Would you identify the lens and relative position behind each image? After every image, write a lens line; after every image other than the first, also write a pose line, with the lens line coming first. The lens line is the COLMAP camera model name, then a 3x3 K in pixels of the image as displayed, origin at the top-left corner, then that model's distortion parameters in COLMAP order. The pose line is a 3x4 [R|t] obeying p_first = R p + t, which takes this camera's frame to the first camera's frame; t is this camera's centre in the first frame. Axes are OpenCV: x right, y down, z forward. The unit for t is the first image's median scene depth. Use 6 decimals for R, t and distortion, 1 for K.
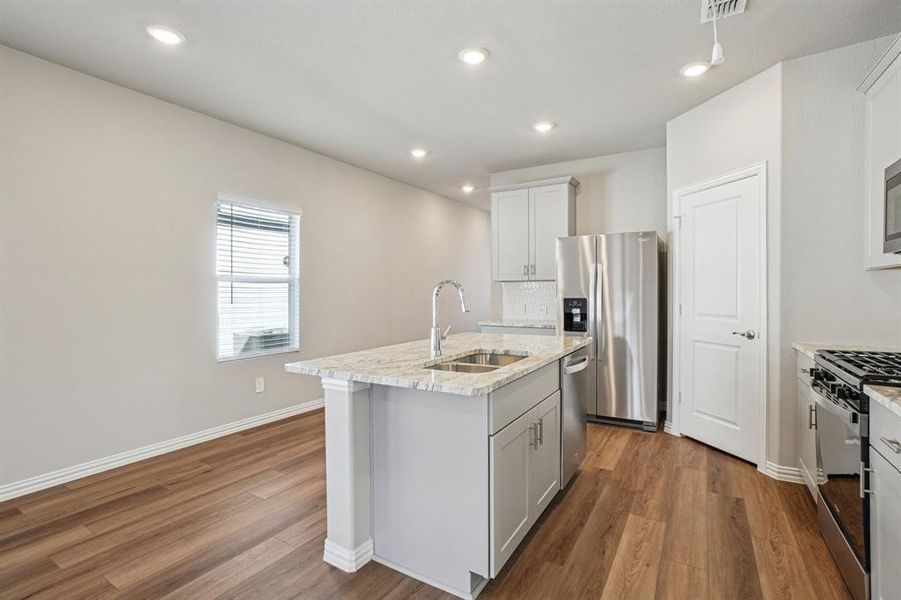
lens RADIAL K [[431.8, 0, 447.9], [0, 431.8, 288.6], [0, 0, 1]] dist [-0.058489, 0.026381]
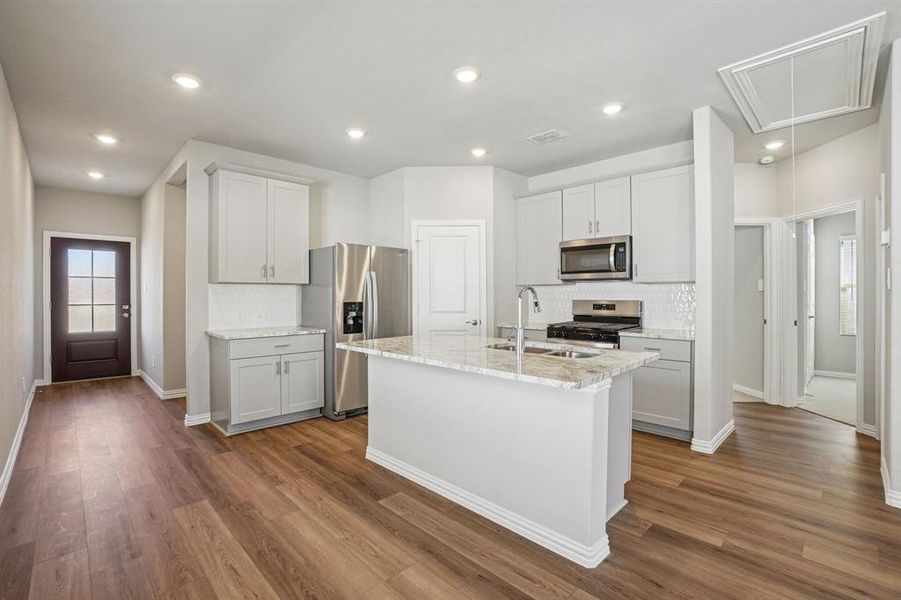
lens RADIAL K [[411.4, 0, 456.4], [0, 411.4, 299.6], [0, 0, 1]] dist [-0.054299, 0.017561]
pose [[0.243181, -0.008443, 0.969944, -0.682236], [-0.007375, 0.999917, 0.010553, 0.003940], [-0.969953, -0.009720, 0.243098, 0.553492]]
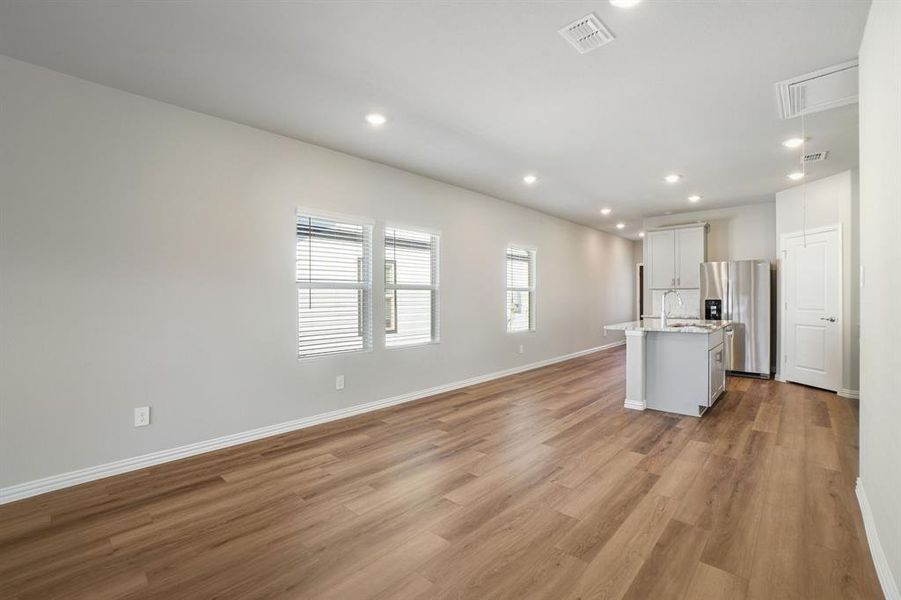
lens RADIAL K [[405.3, 0, 447.6], [0, 405.3, 296.2], [0, 0, 1]] dist [-0.051782, 0.021214]
pose [[0.983306, -0.002758, -0.181940, -0.468556], [0.003784, 0.999979, 0.005291, -0.003299], [0.181921, -0.005891, 0.983295, -0.751467]]
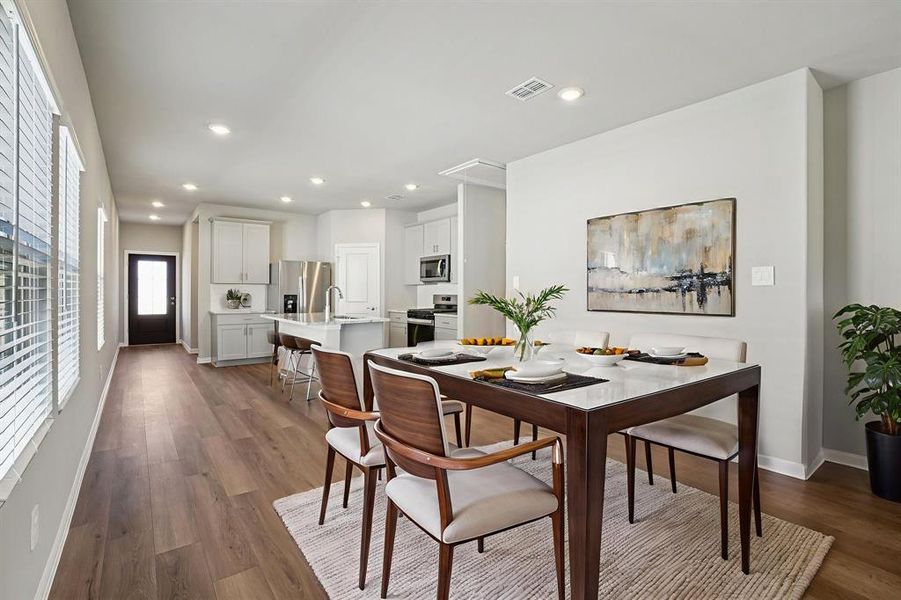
lens RADIAL K [[405.3, 0, 447.6], [0, 405.3, 296.2], [0, 0, 1]] dist [-0.051782, 0.021214]
pose [[0.350979, -0.003358, 0.936377, -1.157869], [-0.012462, 0.999888, 0.008257, 0.006629], [-0.936301, -0.014567, 0.350898, -0.234652]]
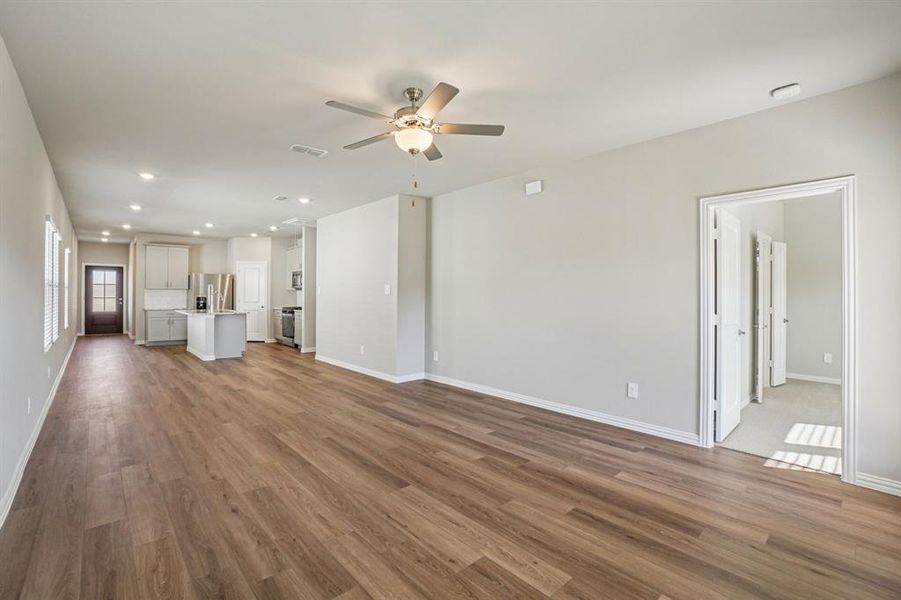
lens RADIAL K [[388.2, 0, 451.5], [0, 388.2, 294.4], [0, 0, 1]] dist [-0.069277, 0.018298]
pose [[0.256265, 0.002451, 0.966603, -1.690916], [-0.012987, 0.999915, 0.000907, -0.015665], [-0.966519, -0.012786, 0.256275, -1.169907]]
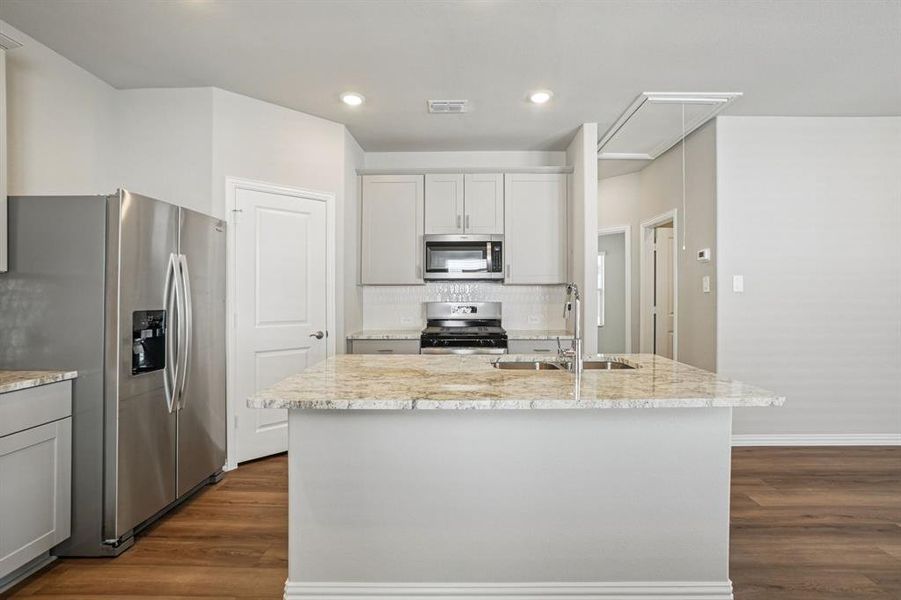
lens RADIAL K [[411.4, 0, 456.4], [0, 411.4, 299.6], [0, 0, 1]] dist [-0.054299, 0.017561]
pose [[-0.504154, -0.000179, 0.863614, -0.372332], [-0.001289, 0.999999, -0.000546, 0.008606], [-0.863613, -0.001389, -0.504154, 1.004821]]
